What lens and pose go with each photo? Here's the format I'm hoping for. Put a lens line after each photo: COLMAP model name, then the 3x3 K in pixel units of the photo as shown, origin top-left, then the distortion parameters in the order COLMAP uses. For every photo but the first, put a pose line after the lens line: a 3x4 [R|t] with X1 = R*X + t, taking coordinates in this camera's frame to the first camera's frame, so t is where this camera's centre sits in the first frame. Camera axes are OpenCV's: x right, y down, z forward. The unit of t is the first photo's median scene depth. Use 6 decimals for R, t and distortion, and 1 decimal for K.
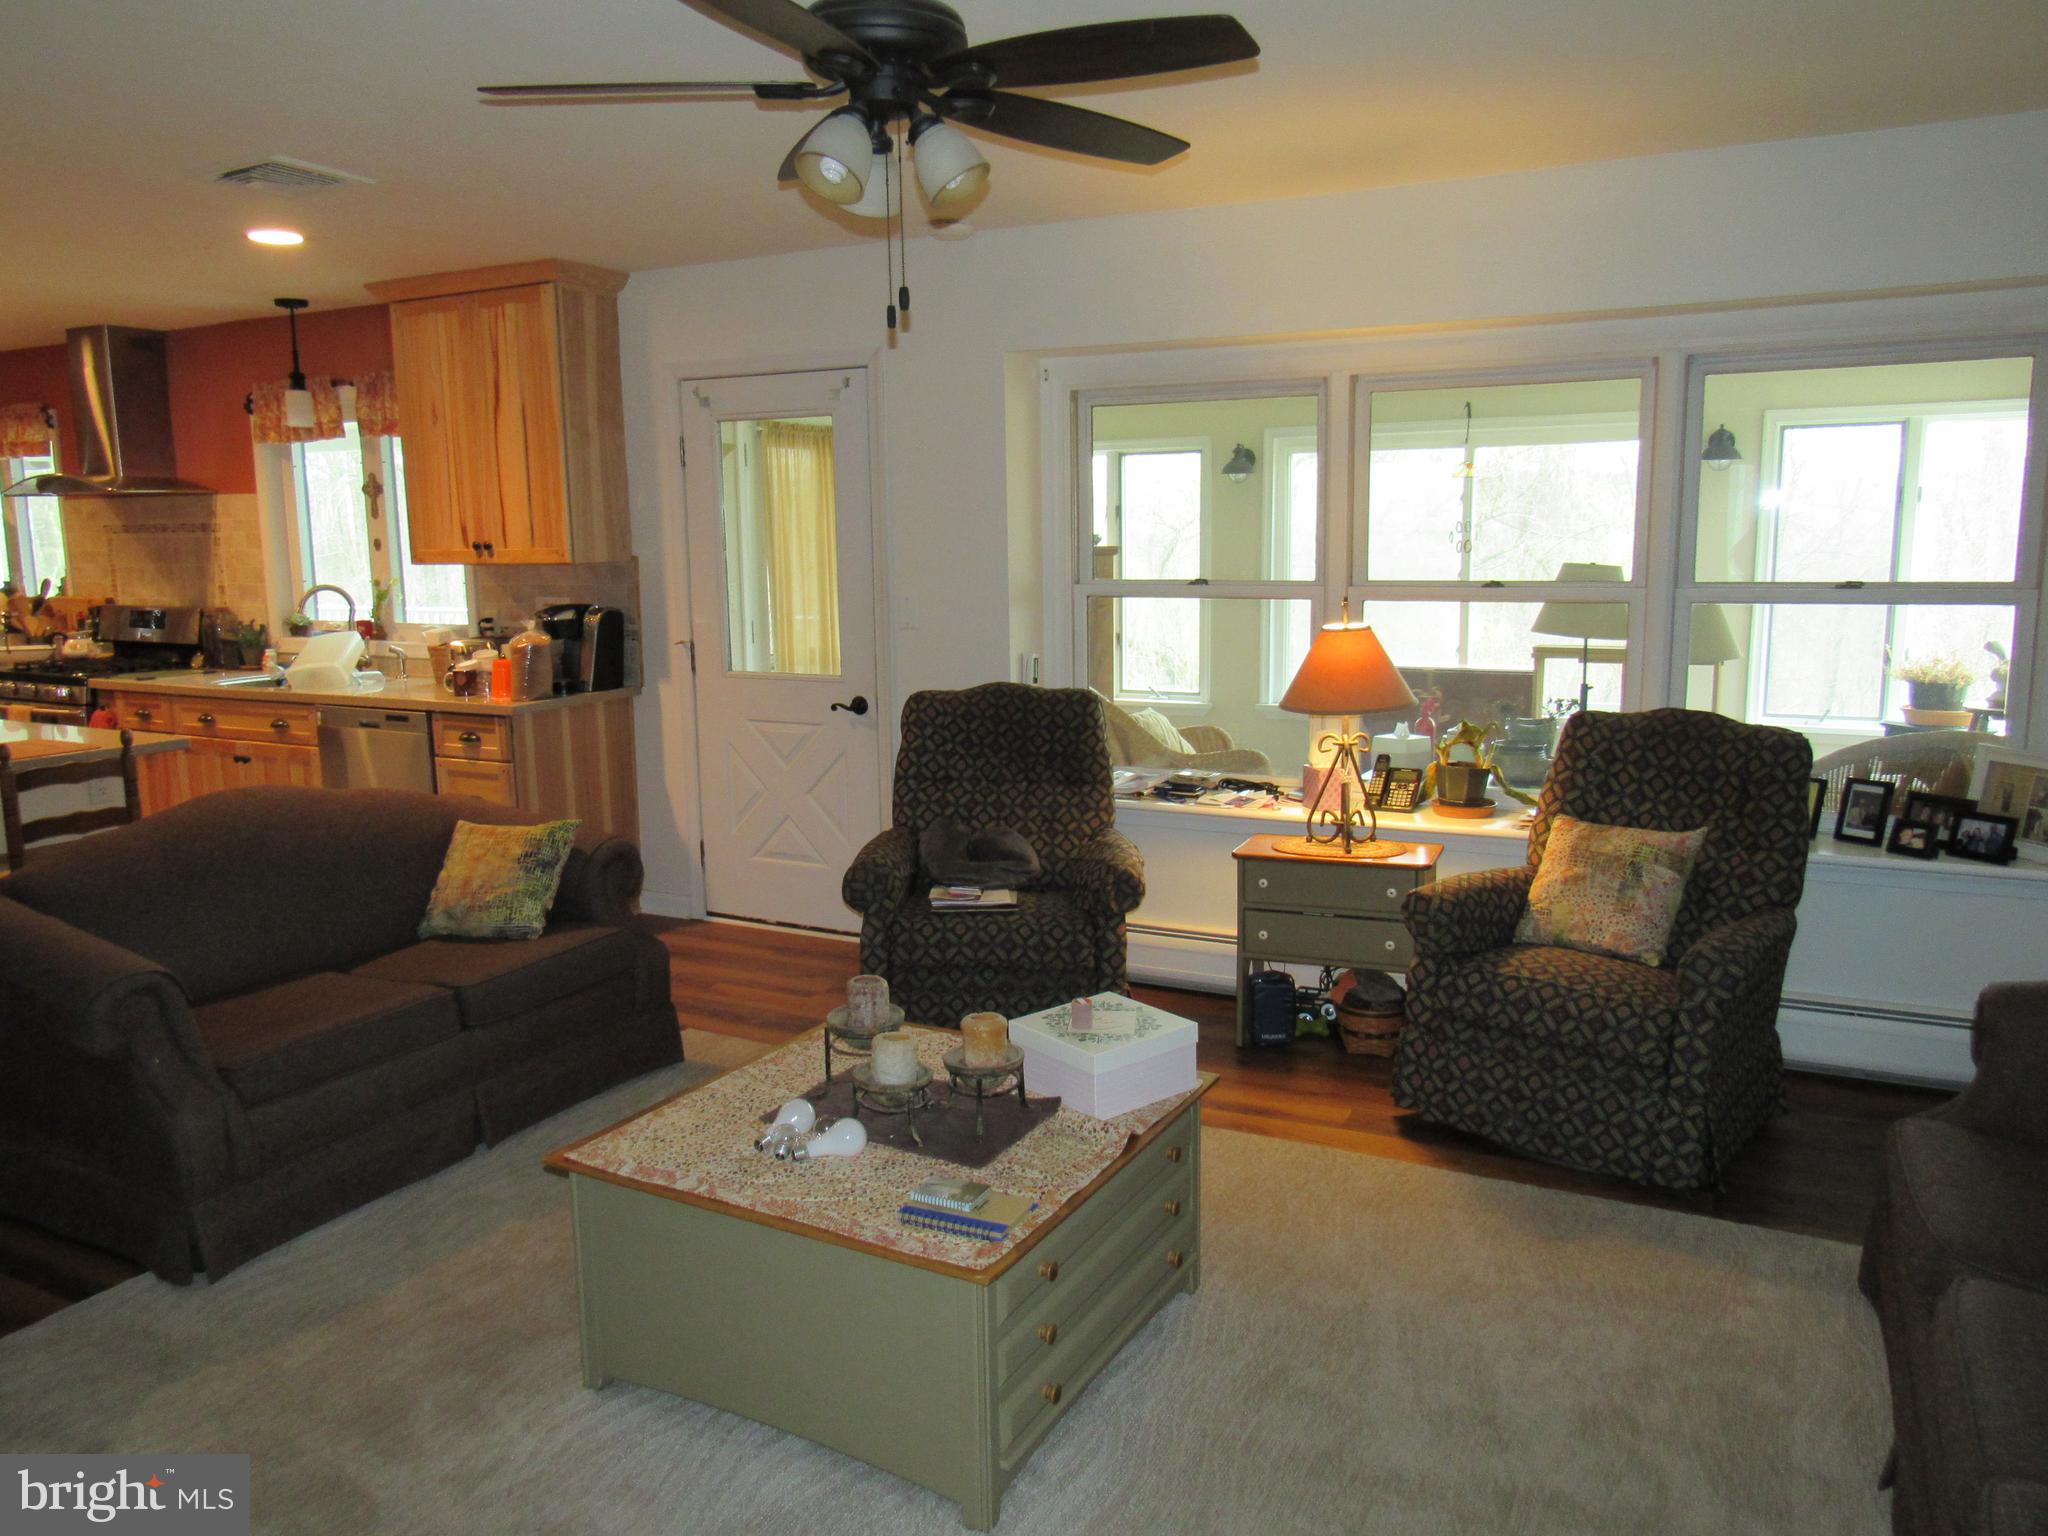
lens RADIAL K [[1481.5, 0, 1026.1], [0, 1481.5, 766.9], [0, 0, 1]] dist [-0.022179, -0.007346]
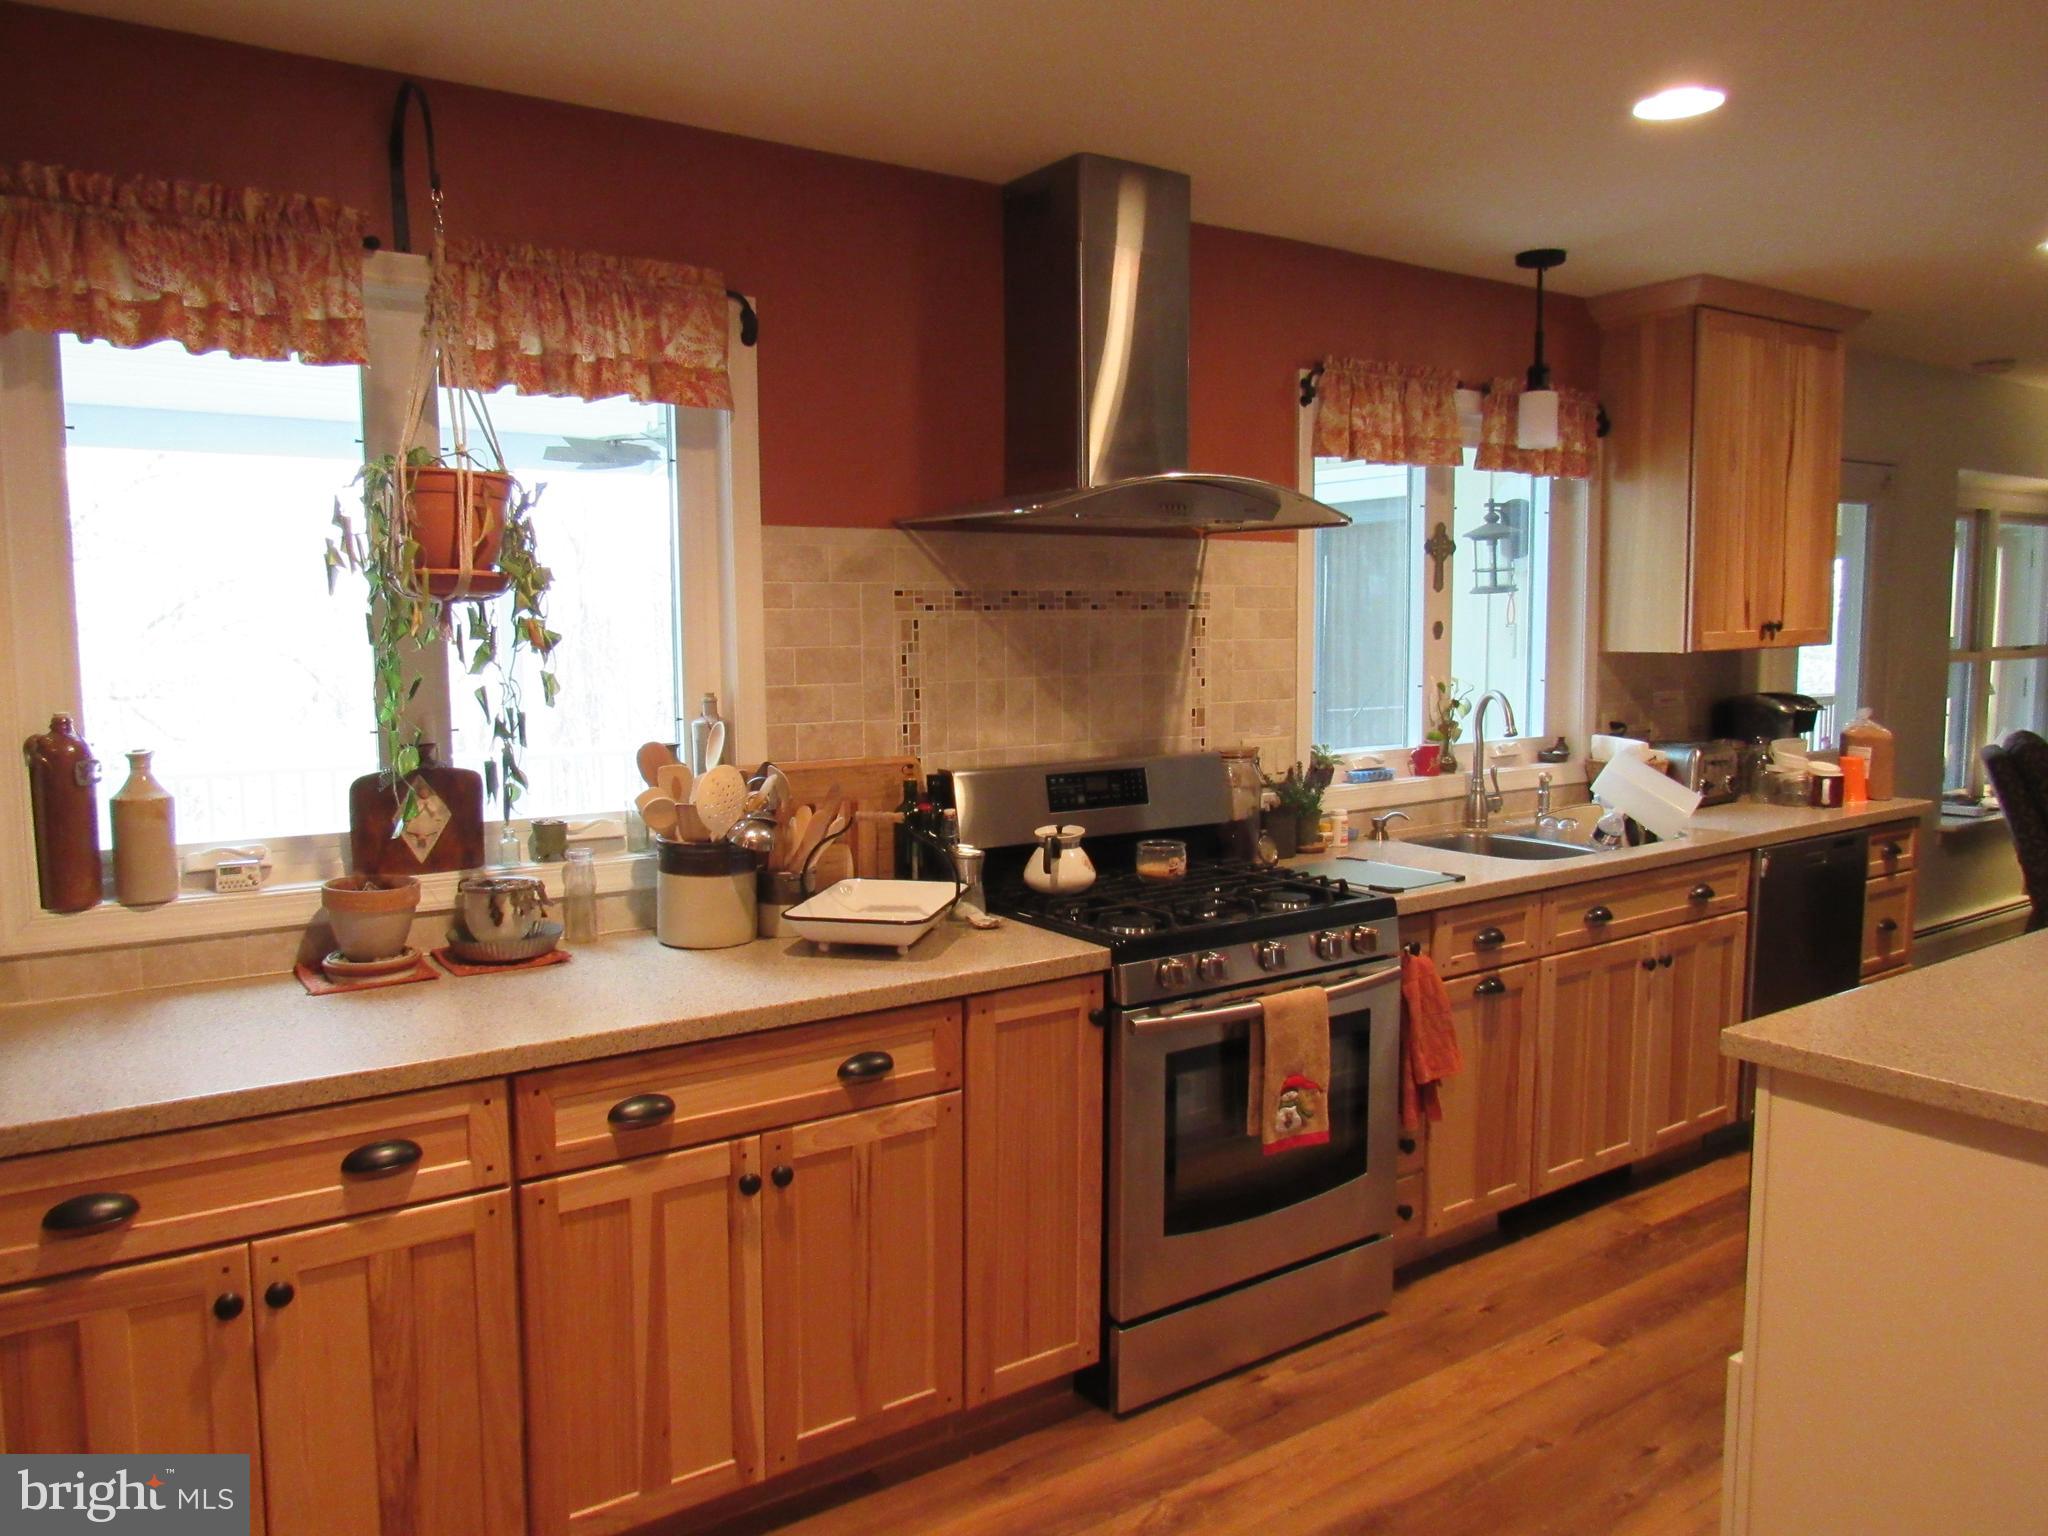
lens RADIAL K [[1481.5, 0, 1026.3], [0, 1481.5, 766.4], [0, 0, 1]] dist [-0.022179, -0.007346]
pose [[0.463853, -0.081220, 0.882181, -1.033331], [0.152543, 0.988238, 0.010776, -0.116696], [-0.872681, 0.129572, 0.470786, 0.794453]]
